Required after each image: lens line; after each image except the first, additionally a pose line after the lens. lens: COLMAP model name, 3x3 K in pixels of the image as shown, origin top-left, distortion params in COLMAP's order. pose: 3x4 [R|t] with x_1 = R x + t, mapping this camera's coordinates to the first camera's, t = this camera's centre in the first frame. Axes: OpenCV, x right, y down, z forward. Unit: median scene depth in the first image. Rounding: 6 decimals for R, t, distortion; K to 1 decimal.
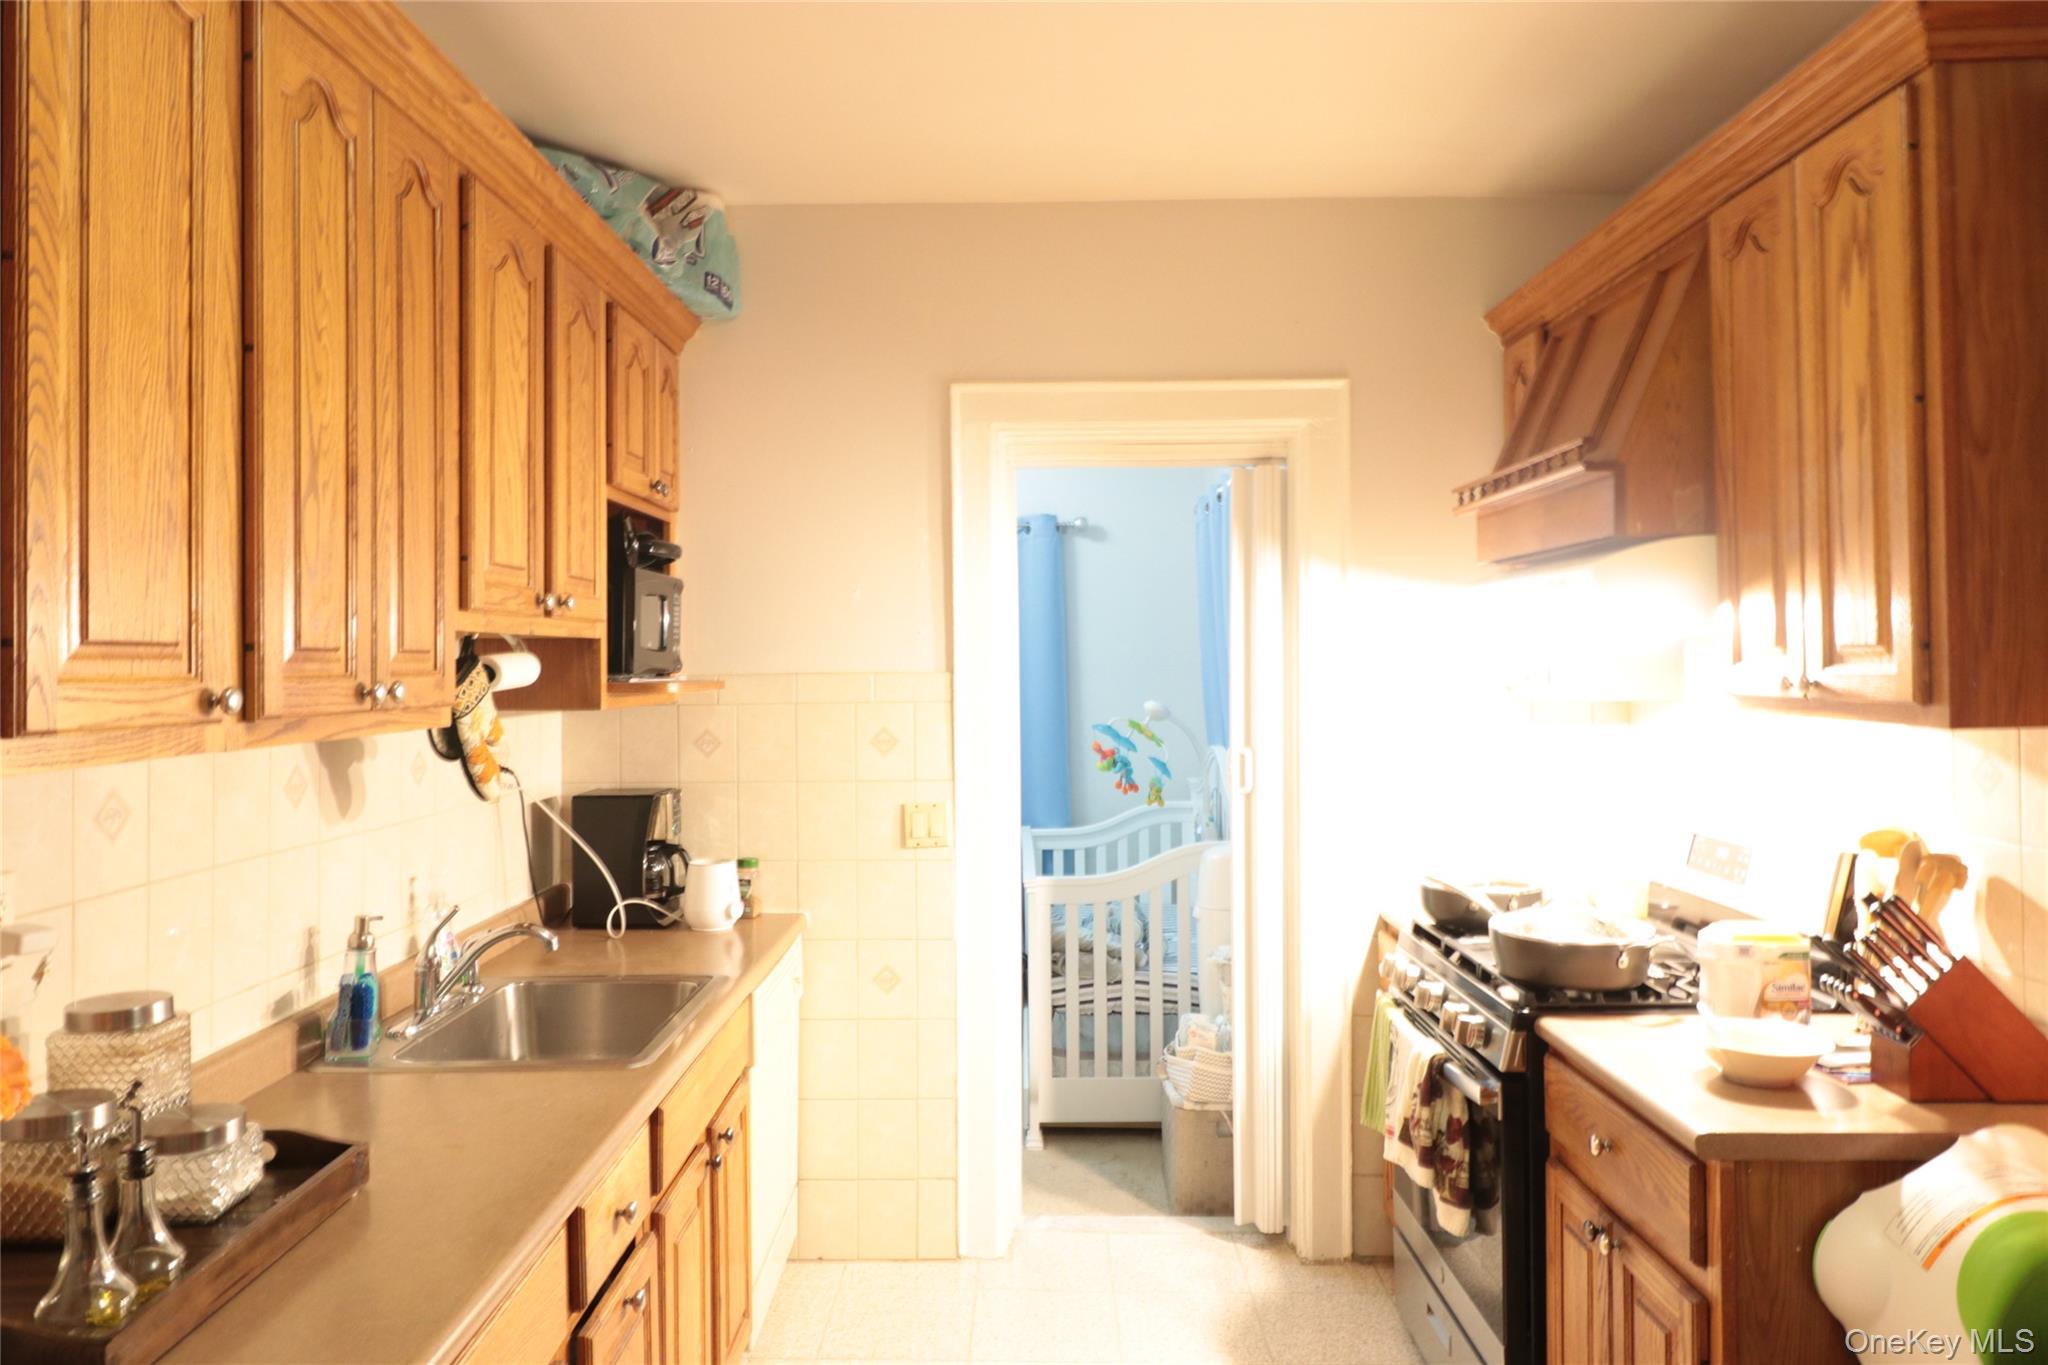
lens RADIAL K [[1388.3, 0, 1023.2], [0, 1388.3, 675.7], [0, 0, 1]] dist [0.000606, 0.000062]
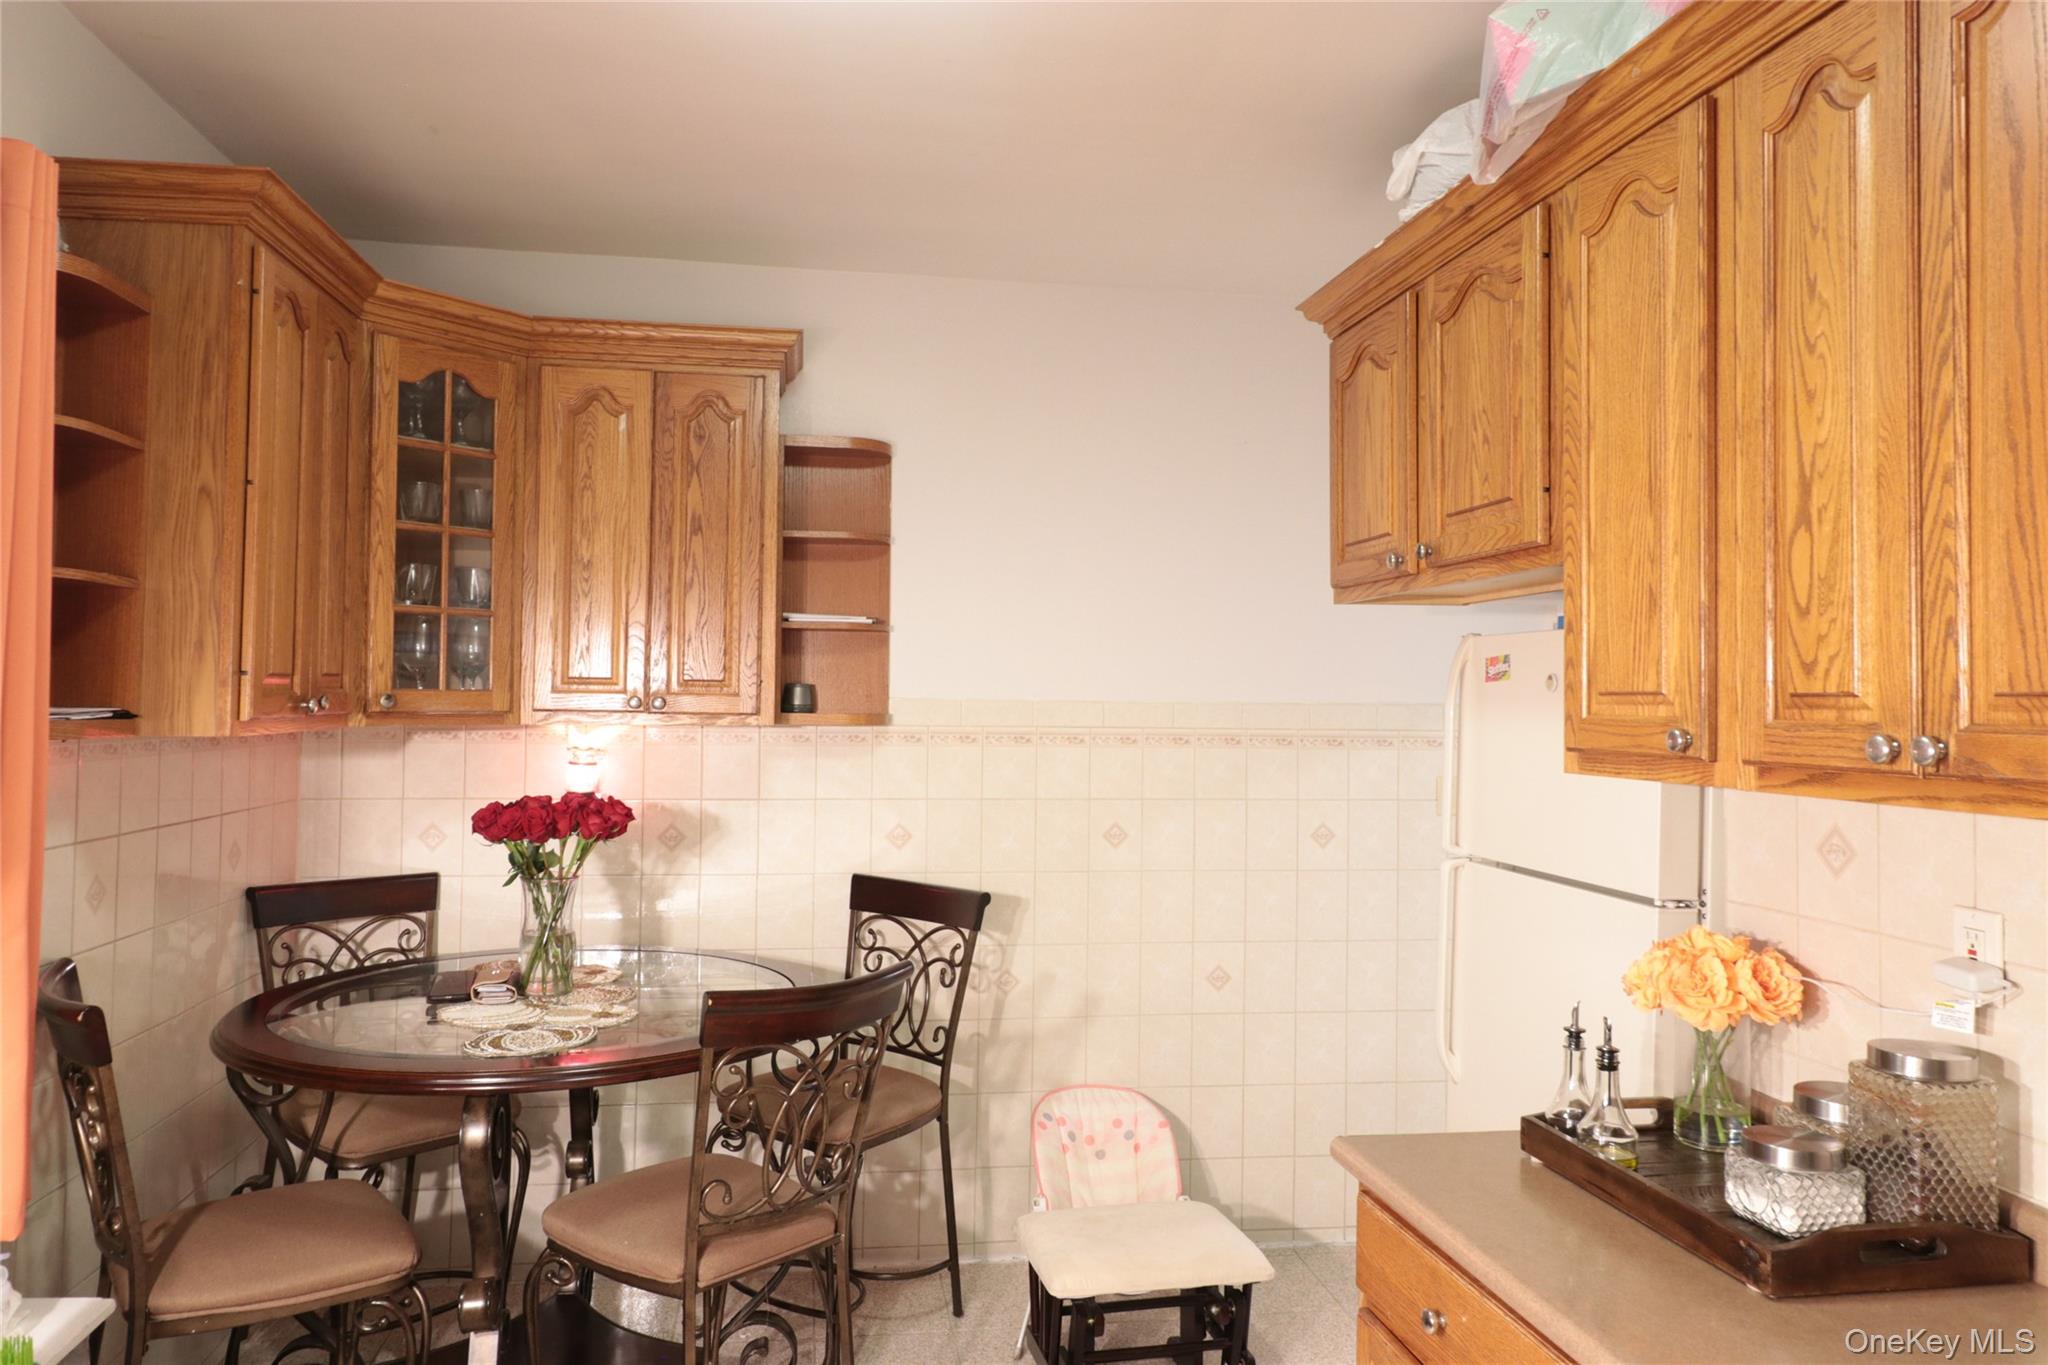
lens RADIAL K [[1388.3, 0, 1022.6], [0, 1388.3, 675.0], [0, 0, 1]] dist [0.000606, 0.000062]
pose [[-0.987341, -0.025930, -0.156478, 0.148529], [-0.024696, 0.999647, -0.009822, -0.011236], [0.156678, -0.005834, -0.987633, 1.941798]]
